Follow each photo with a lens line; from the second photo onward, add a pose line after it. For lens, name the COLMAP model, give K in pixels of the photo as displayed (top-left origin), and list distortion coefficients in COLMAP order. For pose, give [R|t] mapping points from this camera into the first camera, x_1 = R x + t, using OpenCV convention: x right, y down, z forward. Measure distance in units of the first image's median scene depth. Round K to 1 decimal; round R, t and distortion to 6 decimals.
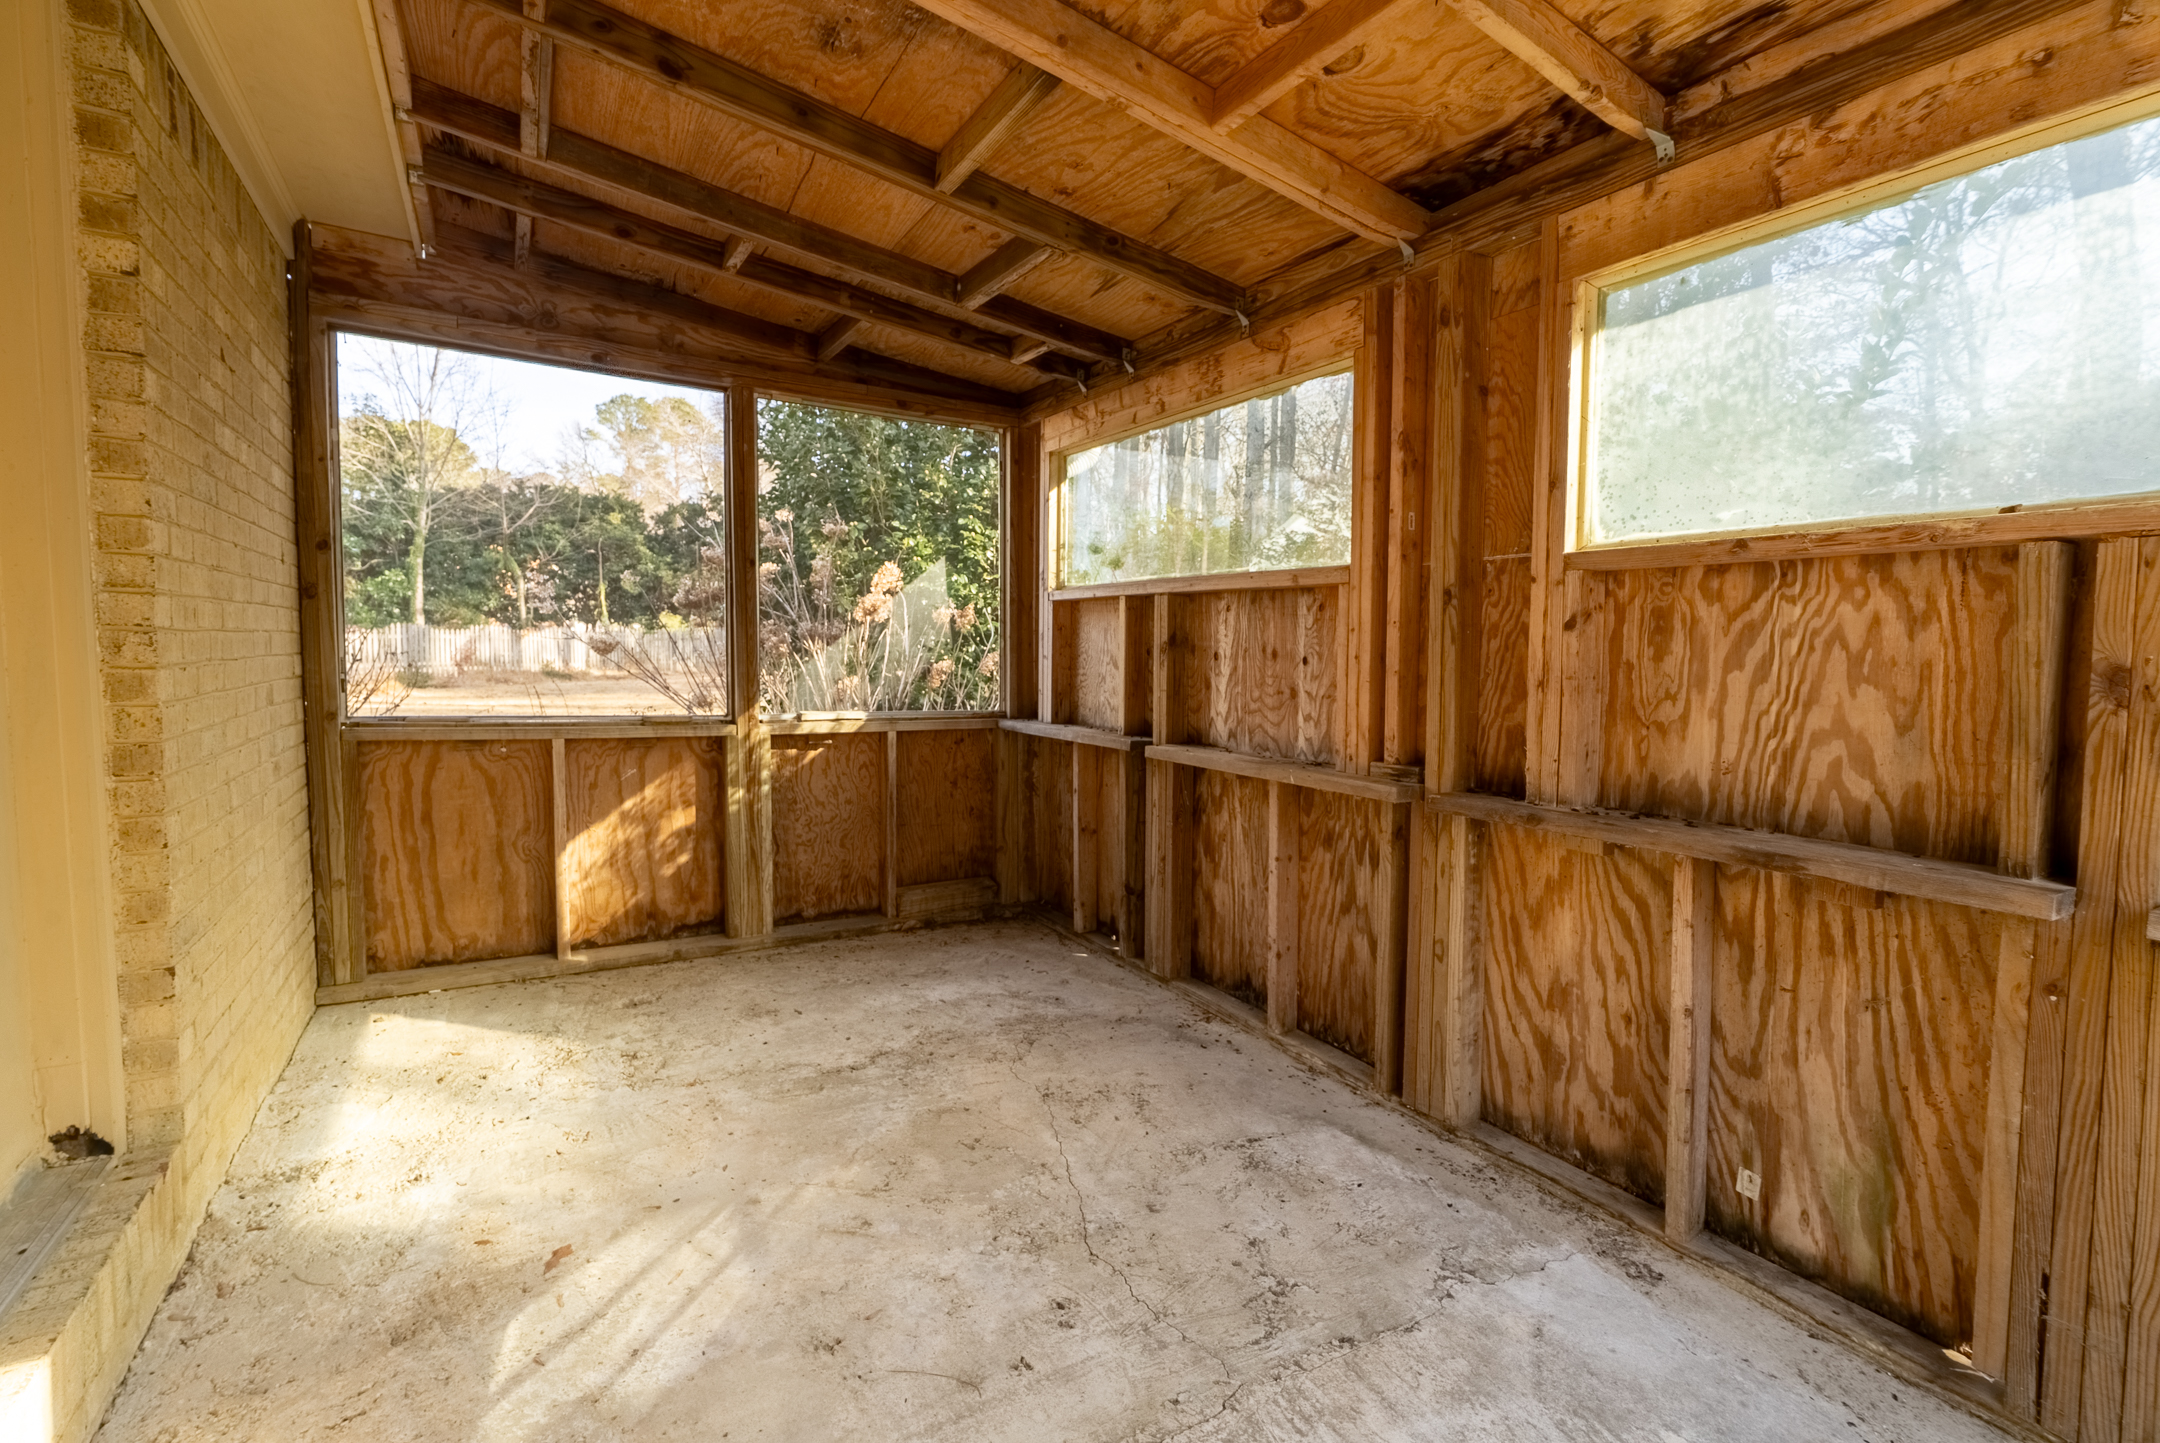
lens RADIAL K [[983.6, 0, 1071.3], [0, 983.6, 704.6], [0, 0, 1]] dist [-0.001893, -0.000035]
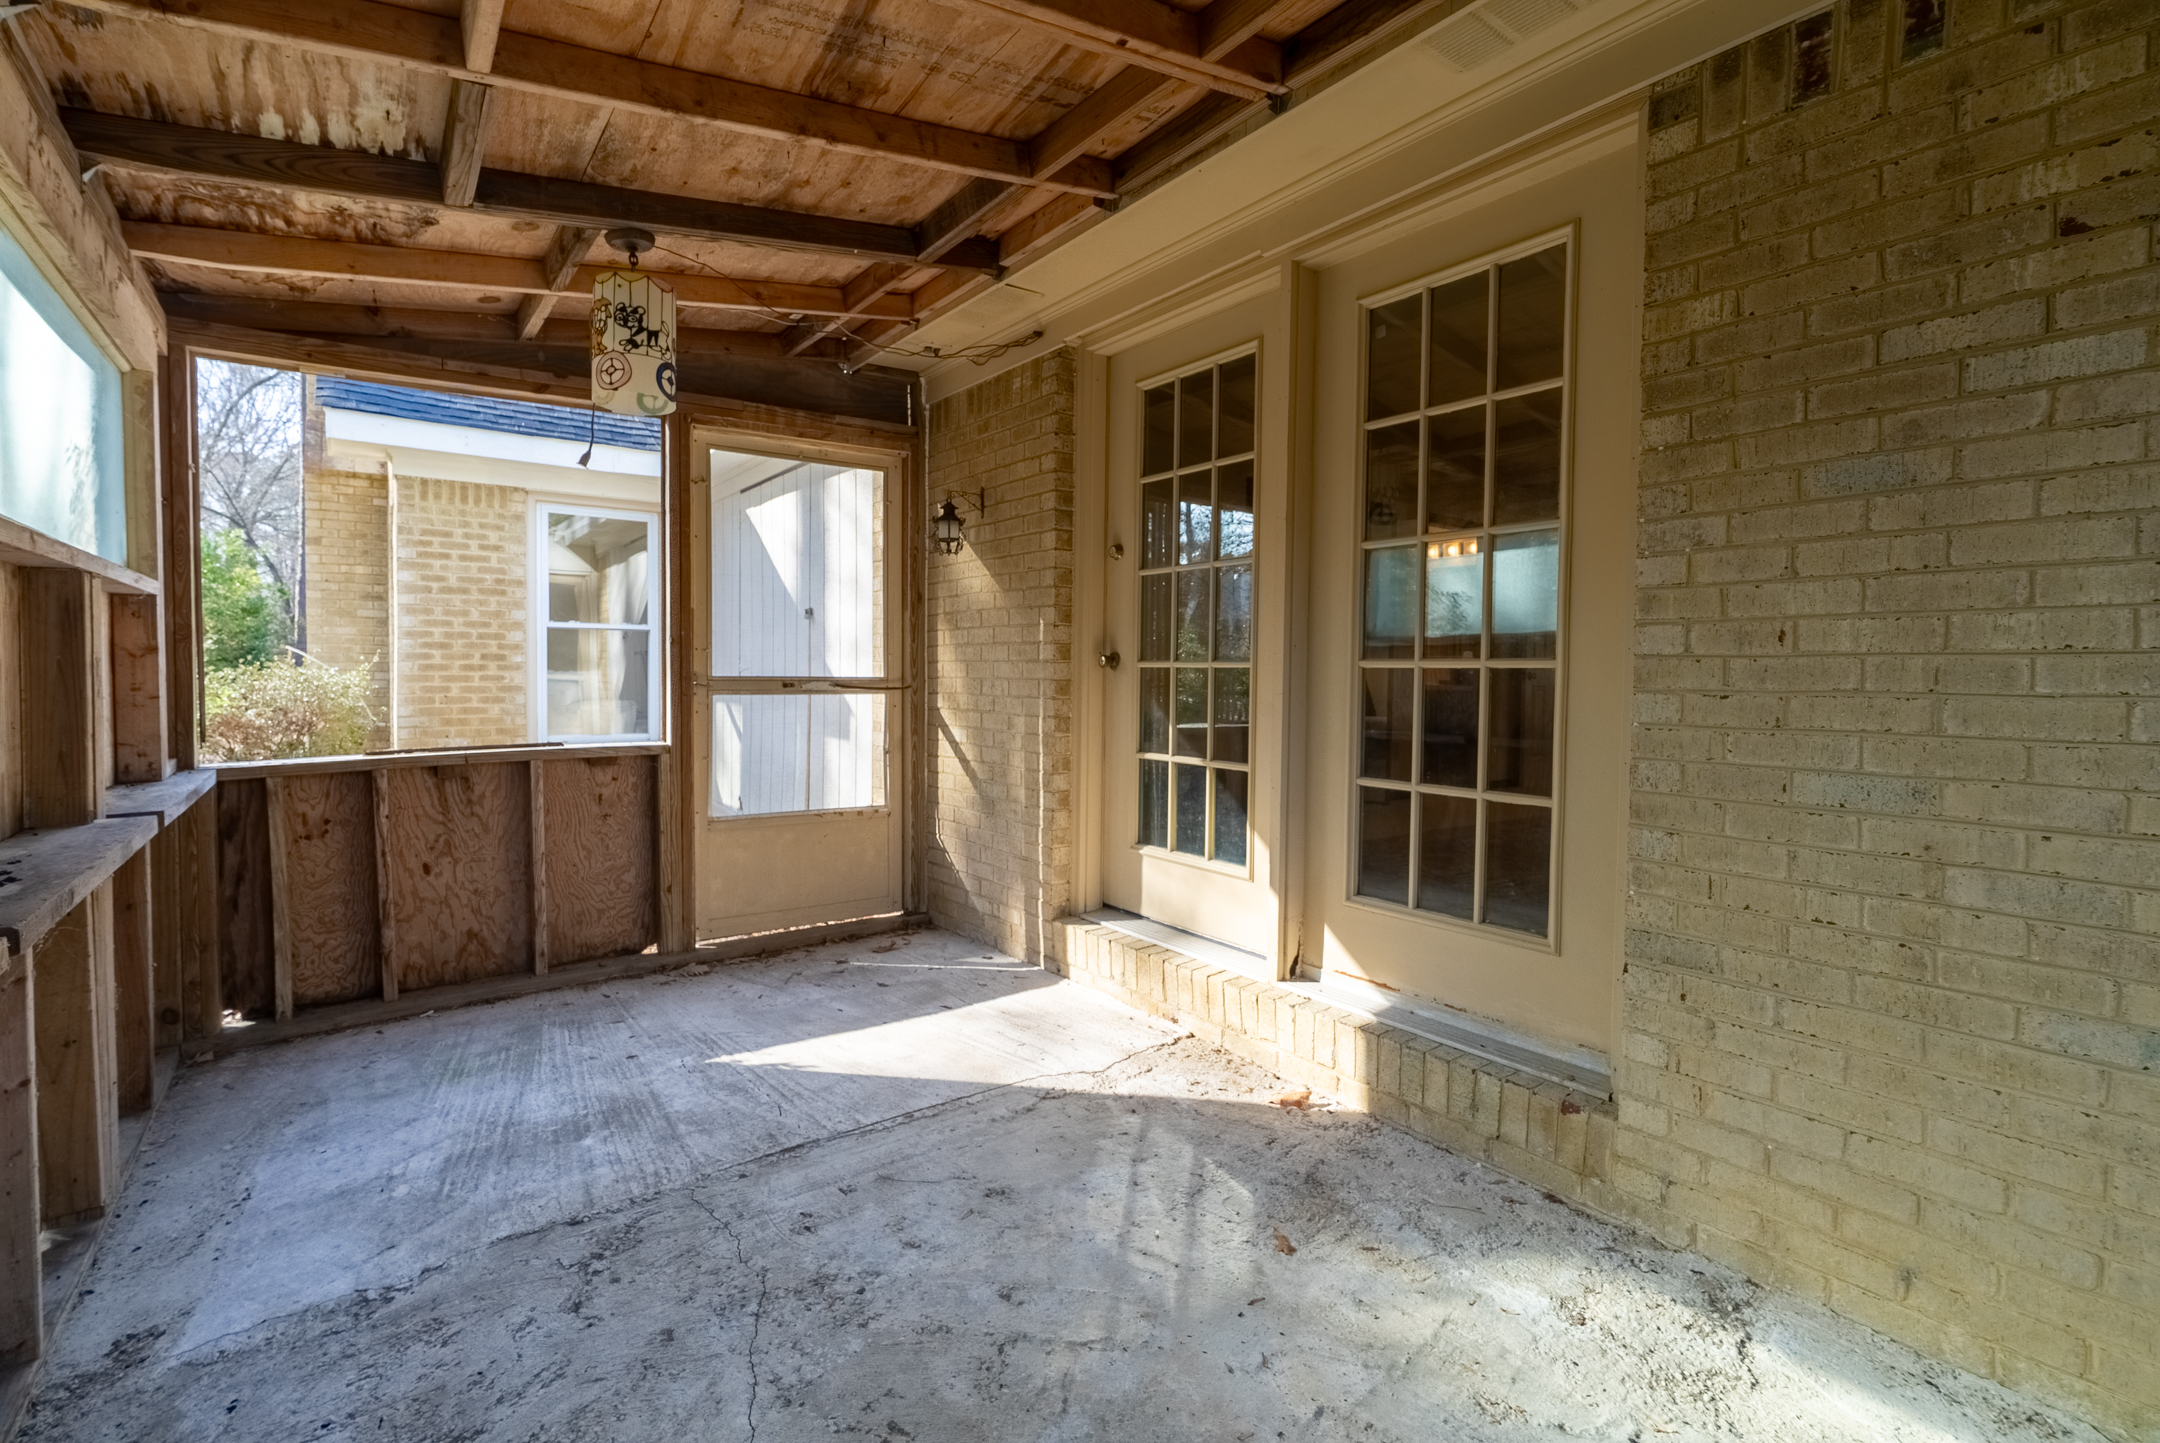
lens RADIAL K [[983.6, 0, 1071.3], [0, 983.6, 704.6], [0, 0, 1]] dist [-0.001893, -0.000035]
pose [[-0.994352, -0.010170, -0.105640, -0.181213], [-0.020183, 0.995353, 0.094158, -0.111229], [0.104192, 0.095758, -0.989937, 2.010452]]
